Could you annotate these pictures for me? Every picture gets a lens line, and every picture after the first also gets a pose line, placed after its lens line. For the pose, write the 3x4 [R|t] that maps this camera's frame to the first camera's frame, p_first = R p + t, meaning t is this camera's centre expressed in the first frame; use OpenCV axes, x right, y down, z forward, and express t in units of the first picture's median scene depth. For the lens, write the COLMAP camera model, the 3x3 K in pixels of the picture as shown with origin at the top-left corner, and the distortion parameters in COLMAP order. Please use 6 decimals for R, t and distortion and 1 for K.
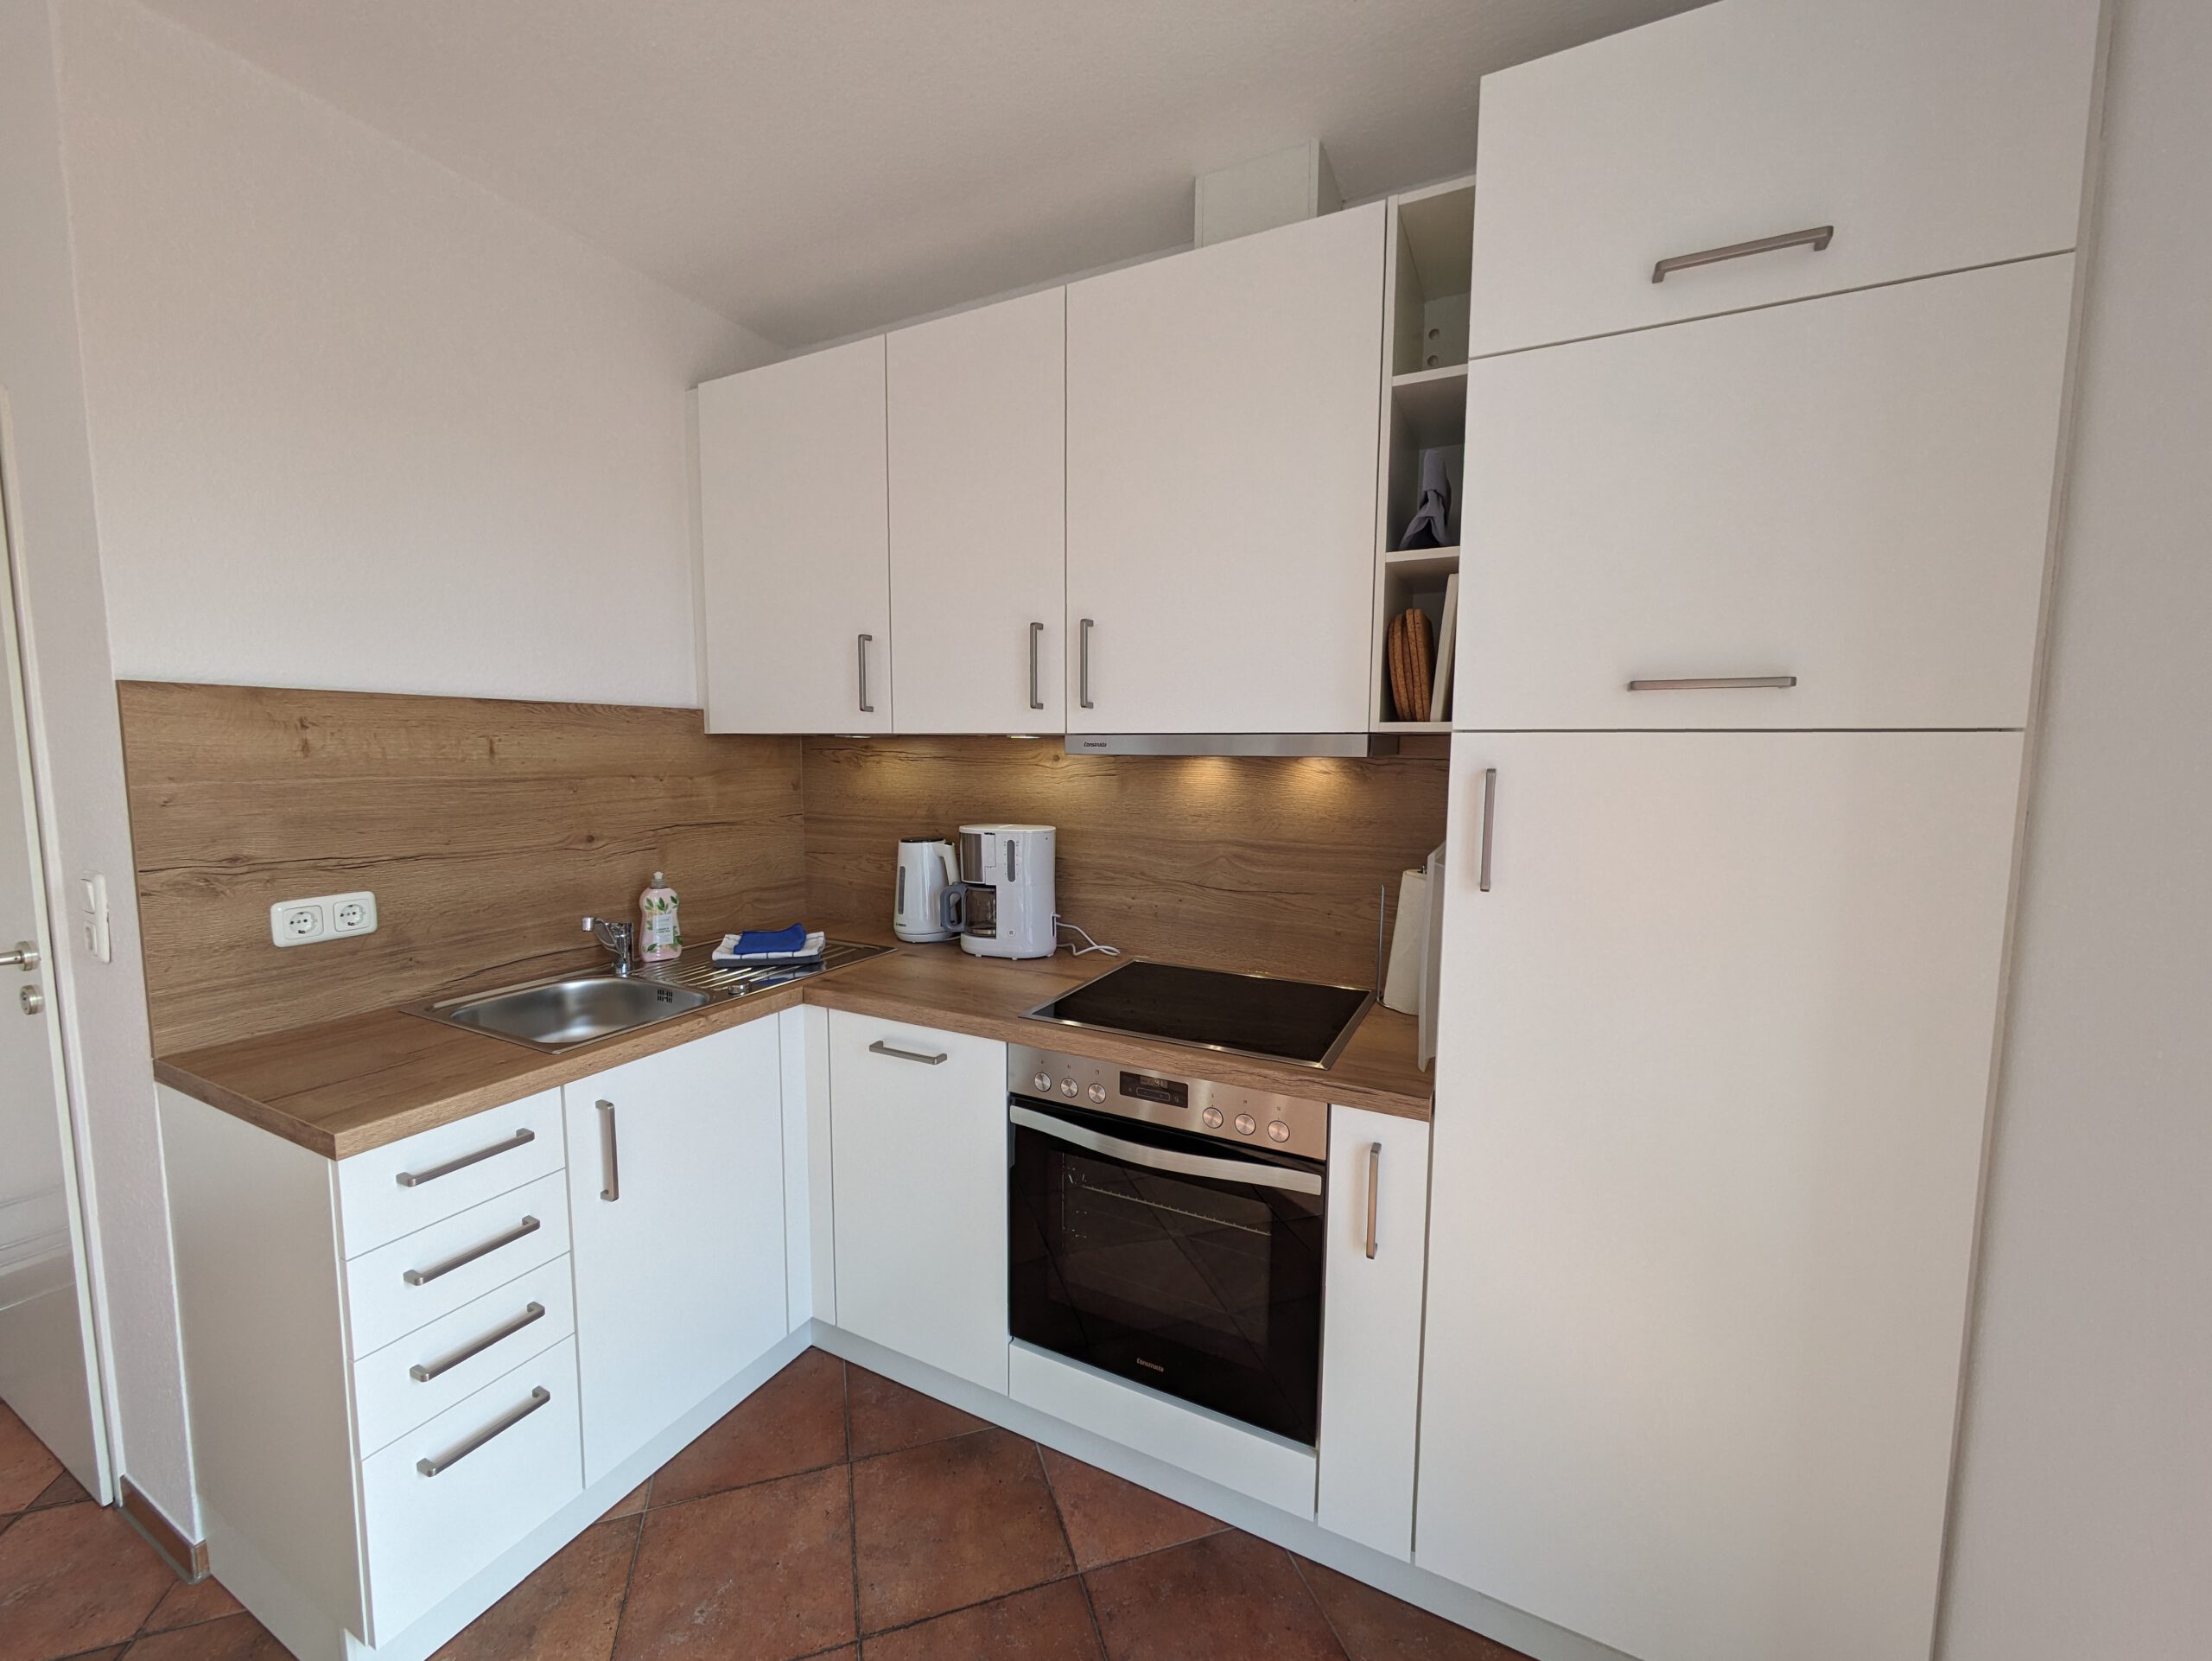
lens RADIAL K [[869.5, 0, 1099.0], [0, 869.5, 824.2], [0, 0, 1]] dist [0.000139, 0.000144]
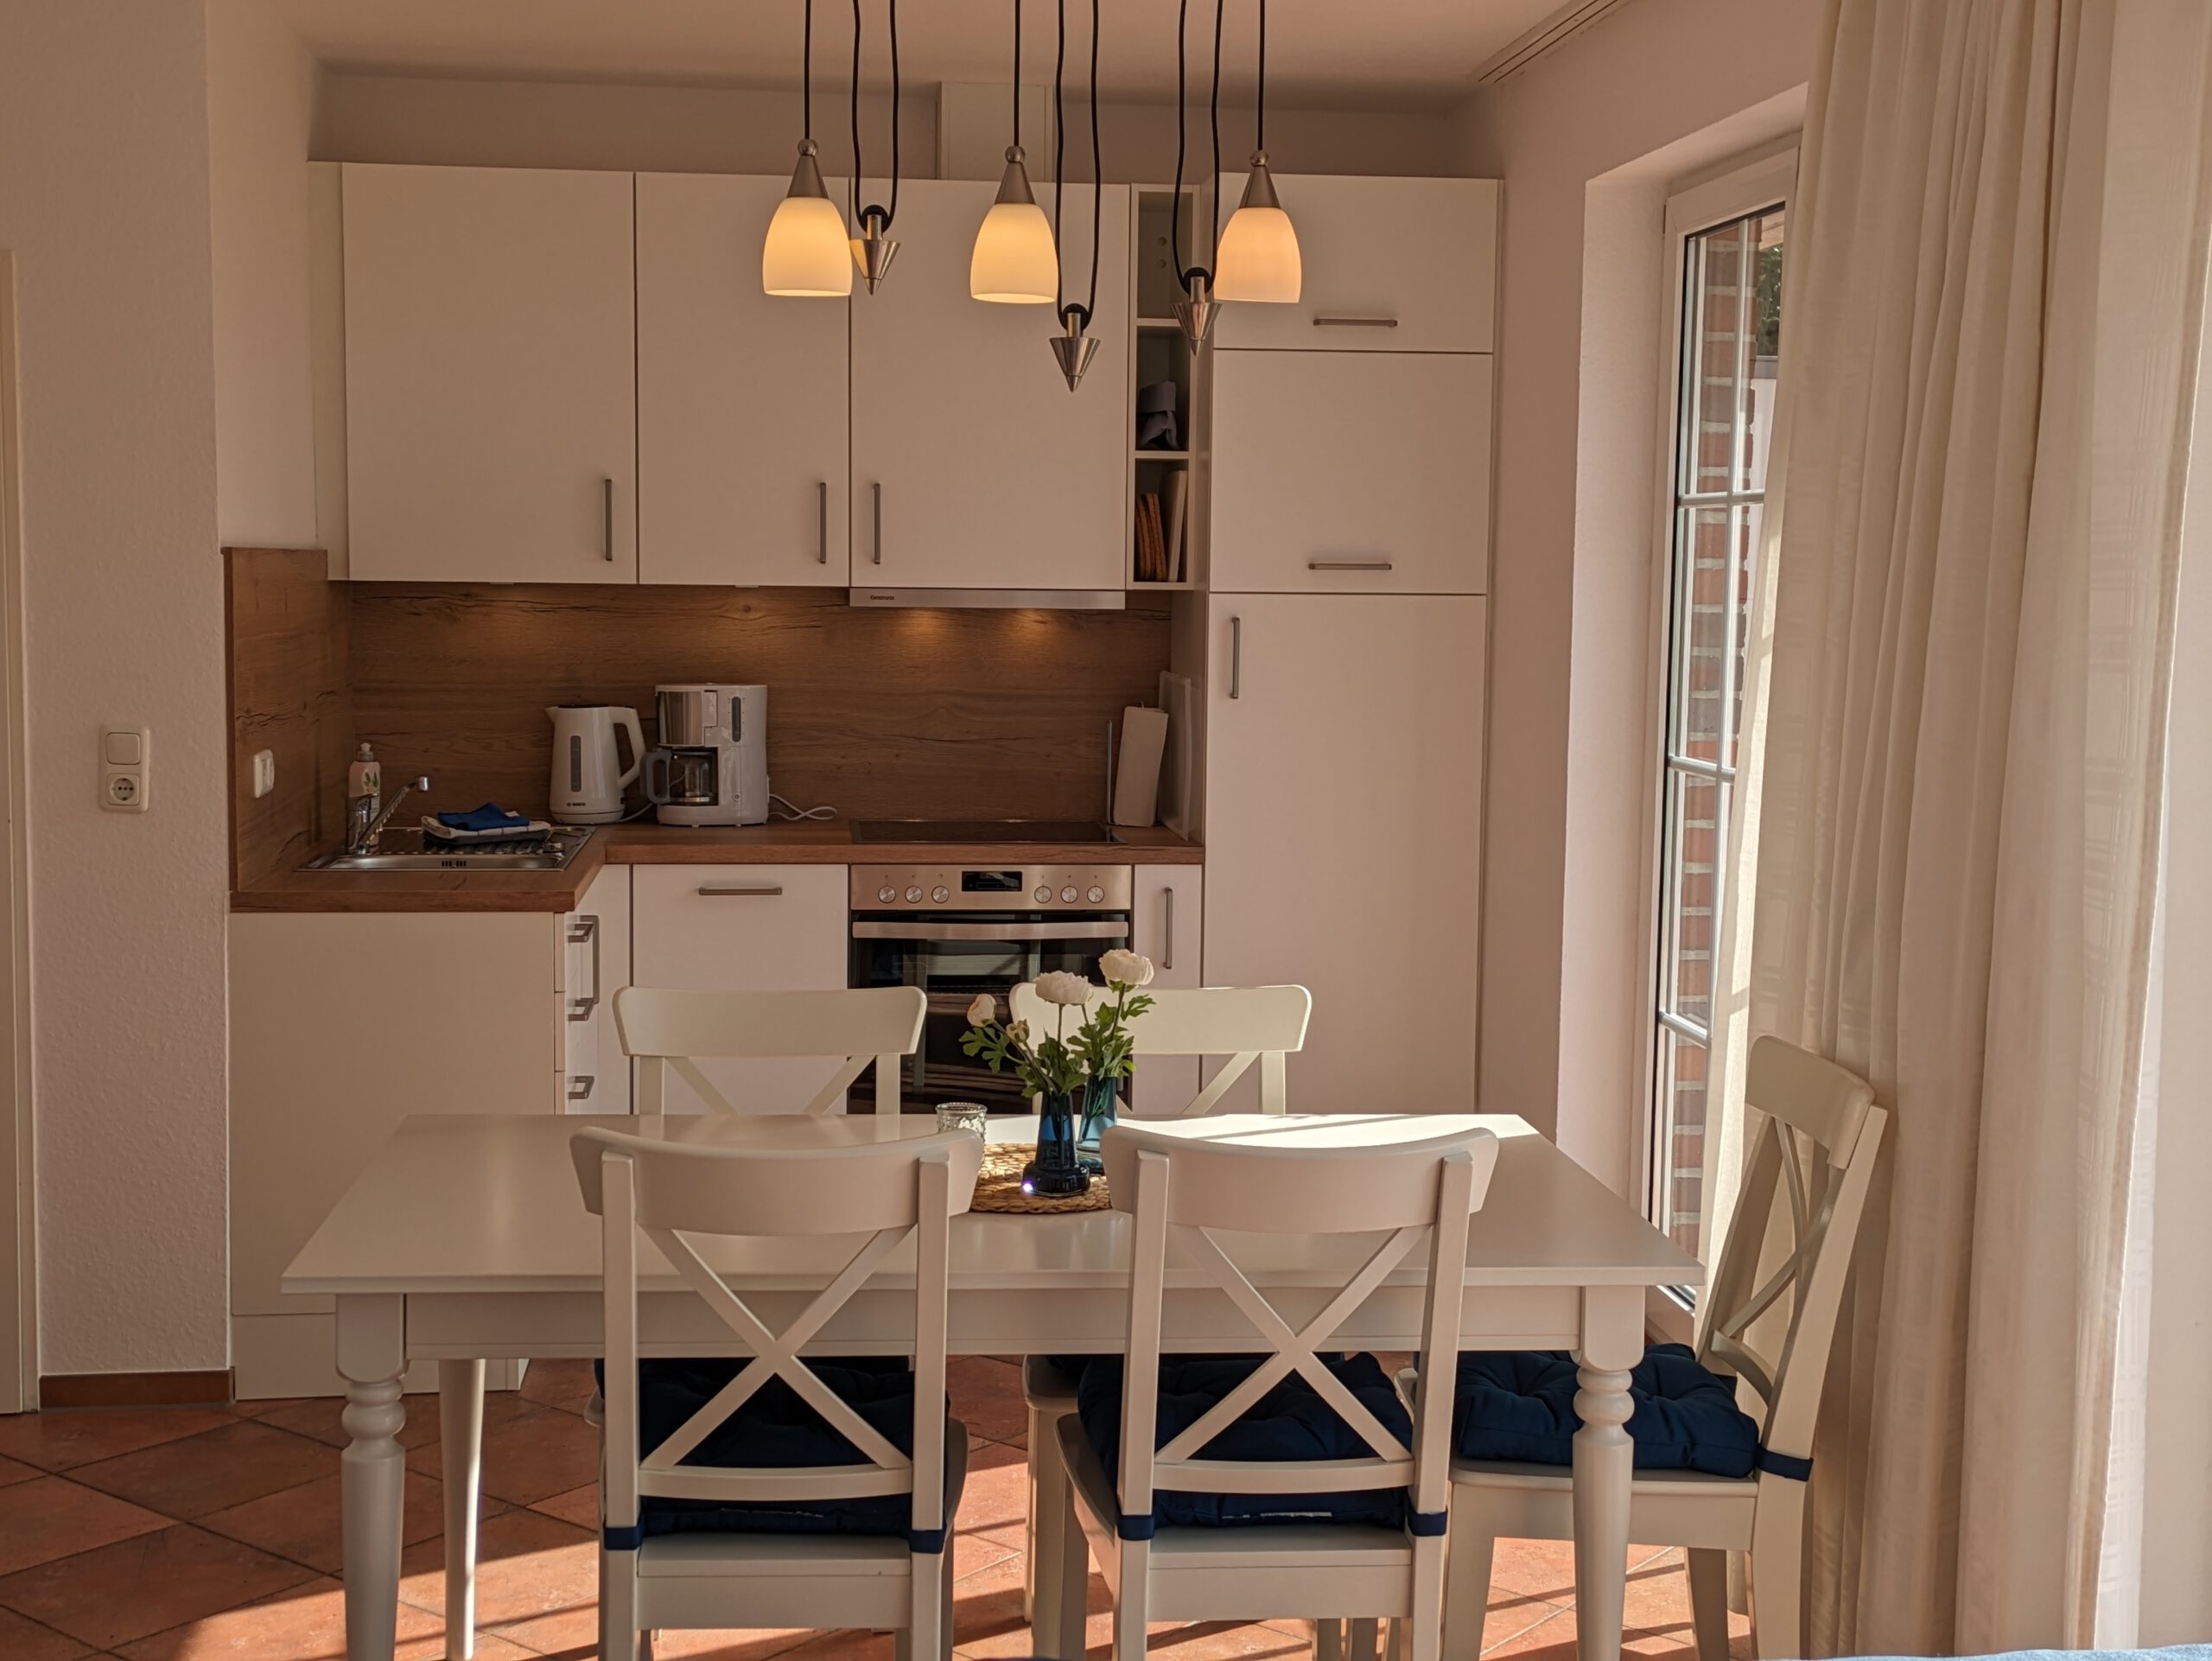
lens RADIAL K [[2848.6, 0, 1106.0], [0, 2848.6, 830.5], [0, 0, 1]] dist [0.020221, 0.013294]
pose [[0.831113, -0.048030, 0.554025, -1.740037], [0.042143, 0.998838, 0.023371, 0.125716], [-0.554504, 0.003925, 0.832172, -2.088870]]
